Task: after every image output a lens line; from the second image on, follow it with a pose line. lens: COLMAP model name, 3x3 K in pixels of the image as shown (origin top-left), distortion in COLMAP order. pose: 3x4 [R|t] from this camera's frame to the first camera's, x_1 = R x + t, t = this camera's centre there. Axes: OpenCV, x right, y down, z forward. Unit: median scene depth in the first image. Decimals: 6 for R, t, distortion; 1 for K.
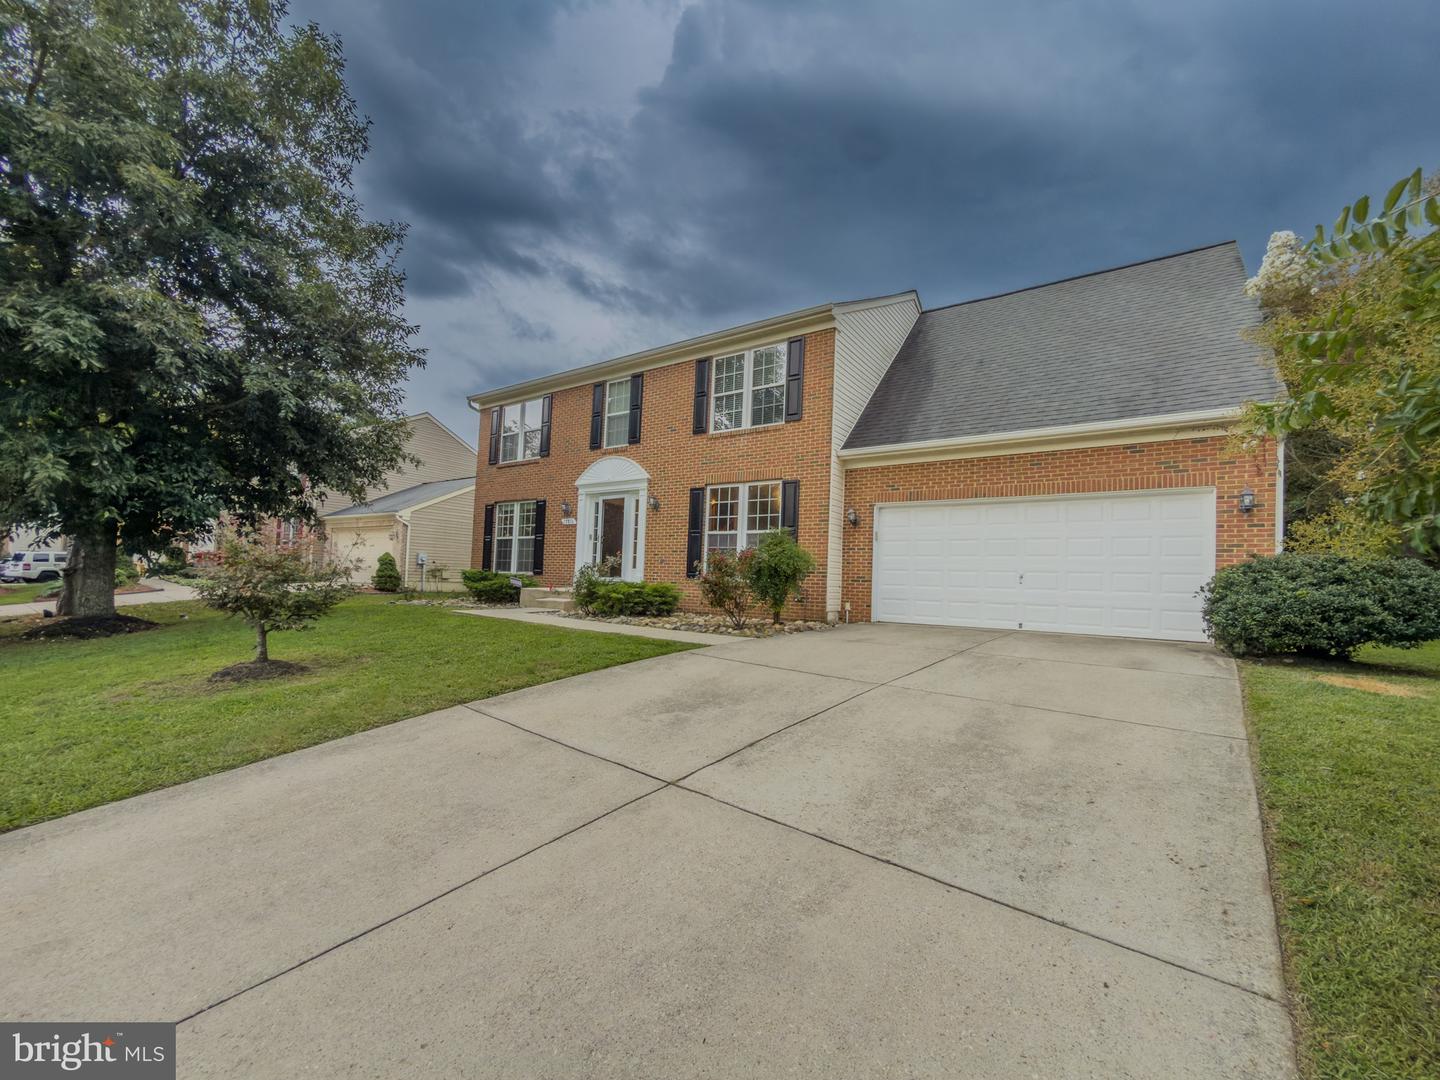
lens RADIAL K [[591.2, 0, 747.3], [0, 591.2, 560.2], [0, 0, 1]] dist [-0.003416, -0.000146]
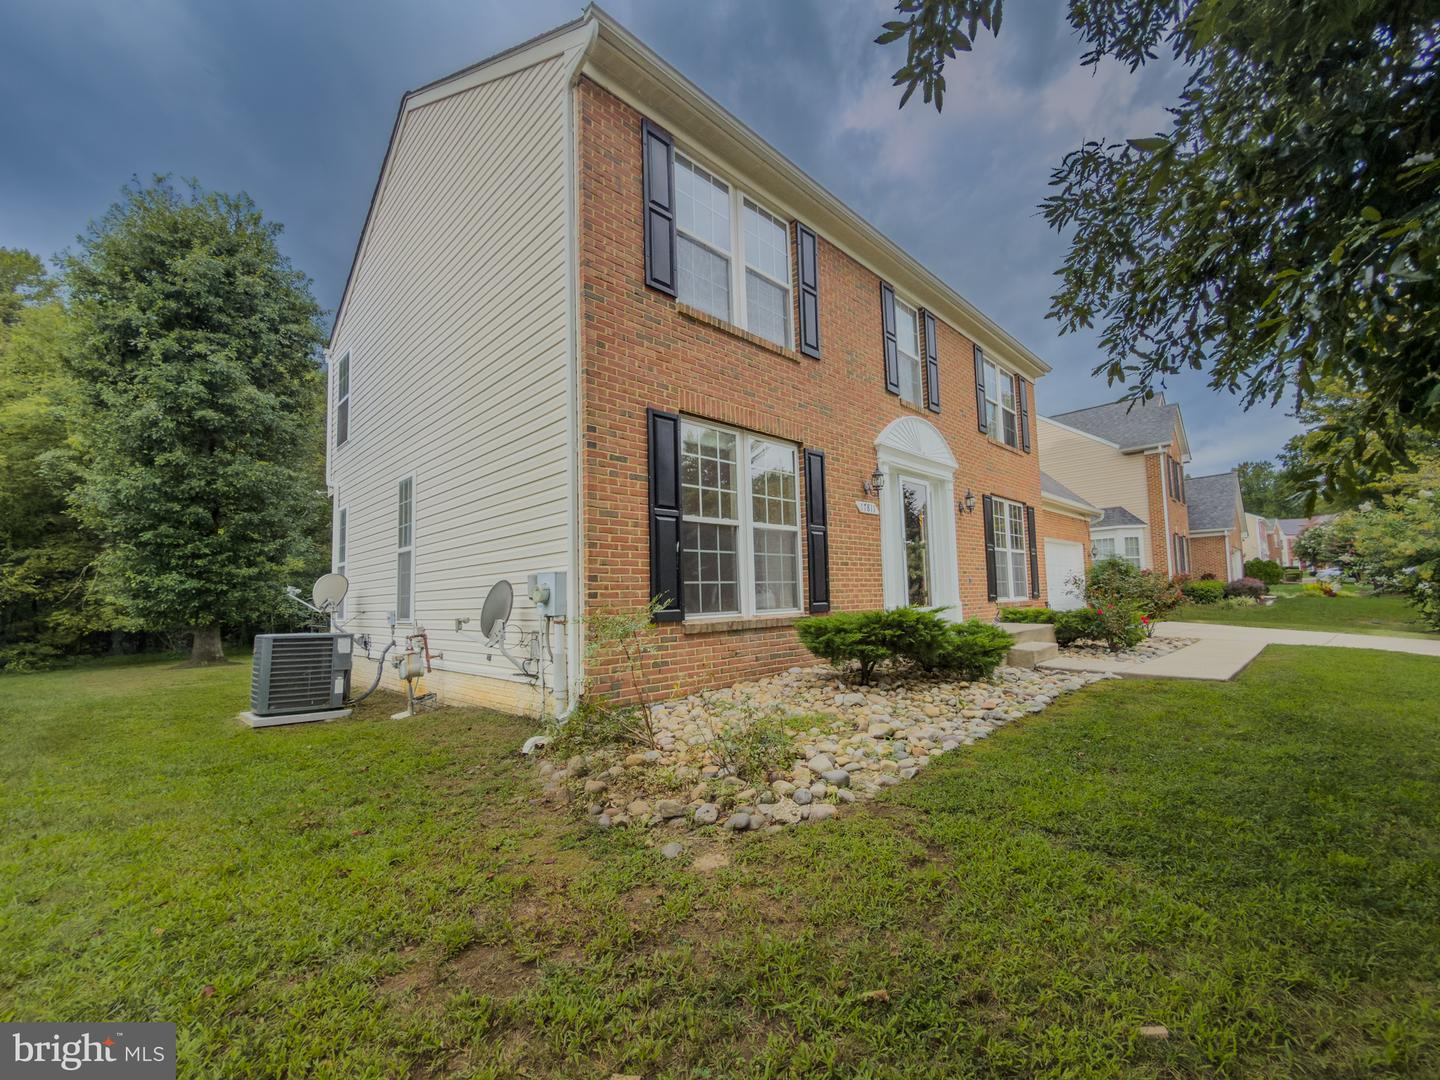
lens RADIAL K [[591.2, 0, 747.3], [0, 591.2, 560.2], [0, 0, 1]] dist [-0.003416, -0.000146]
pose [[0.184836, 0.028376, 0.982360, -1.031728], [0.000597, 0.999580, -0.028985, -0.003816], [-0.982769, 0.005944, 0.184742, 1.235349]]
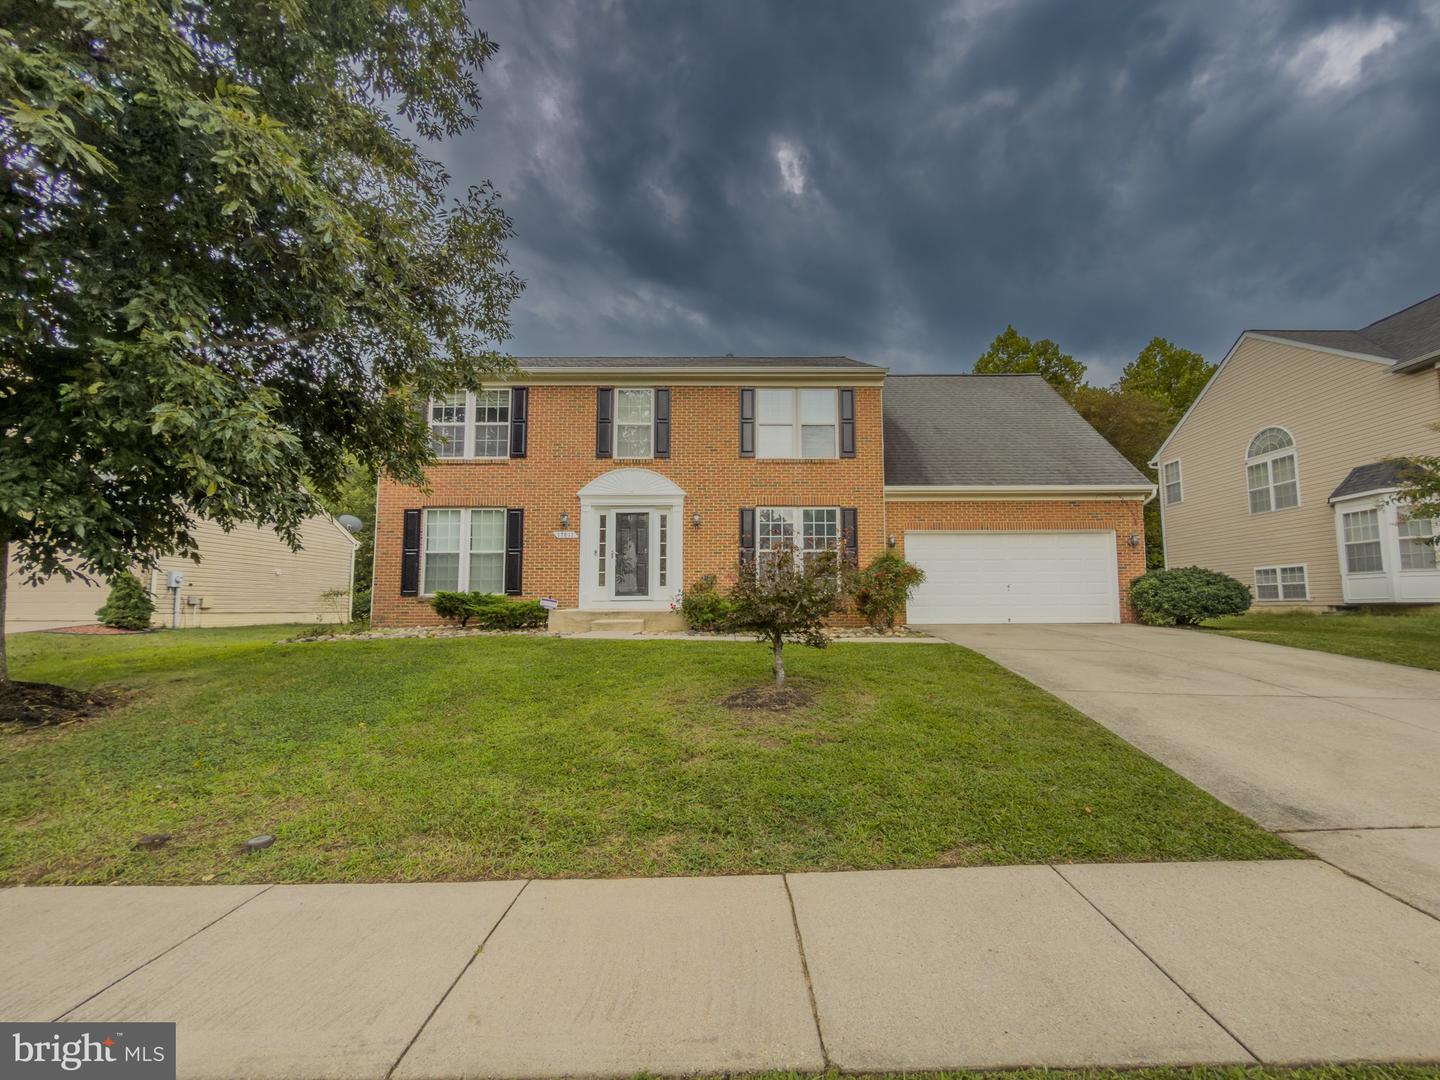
lens RADIAL K [[591.2, 0, 747.3], [0, 591.2, 560.2], [0, 0, 1]] dist [-0.003416, -0.000146]
pose [[0.826216, 0.010116, 0.563263, -0.706146], [0.008918, 0.999479, -0.031031, 0.003301], [-0.563284, 0.030661, 0.825695, 0.138763]]
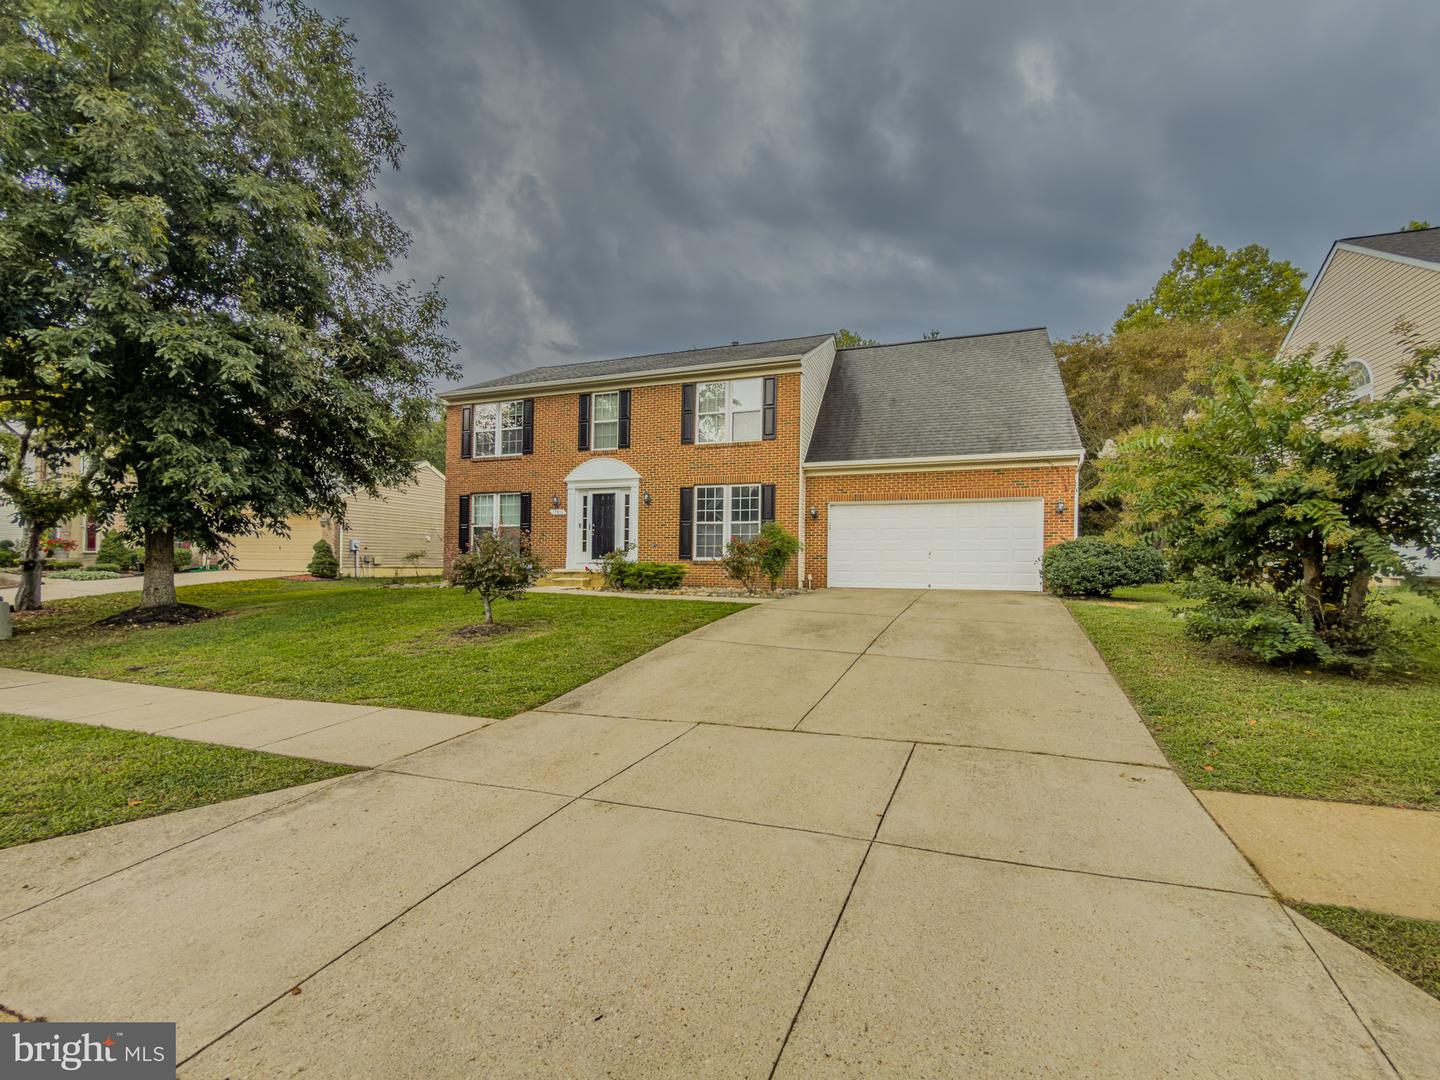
lens RADIAL K [[591.2, 0, 747.3], [0, 591.2, 560.2], [0, 0, 1]] dist [-0.003416, -0.000146]
pose [[0.965043, -0.020071, 0.261322, -0.304587], [0.010814, 0.999264, 0.036814, -0.012354], [-0.261868, -0.032701, 0.964550, -0.264517]]
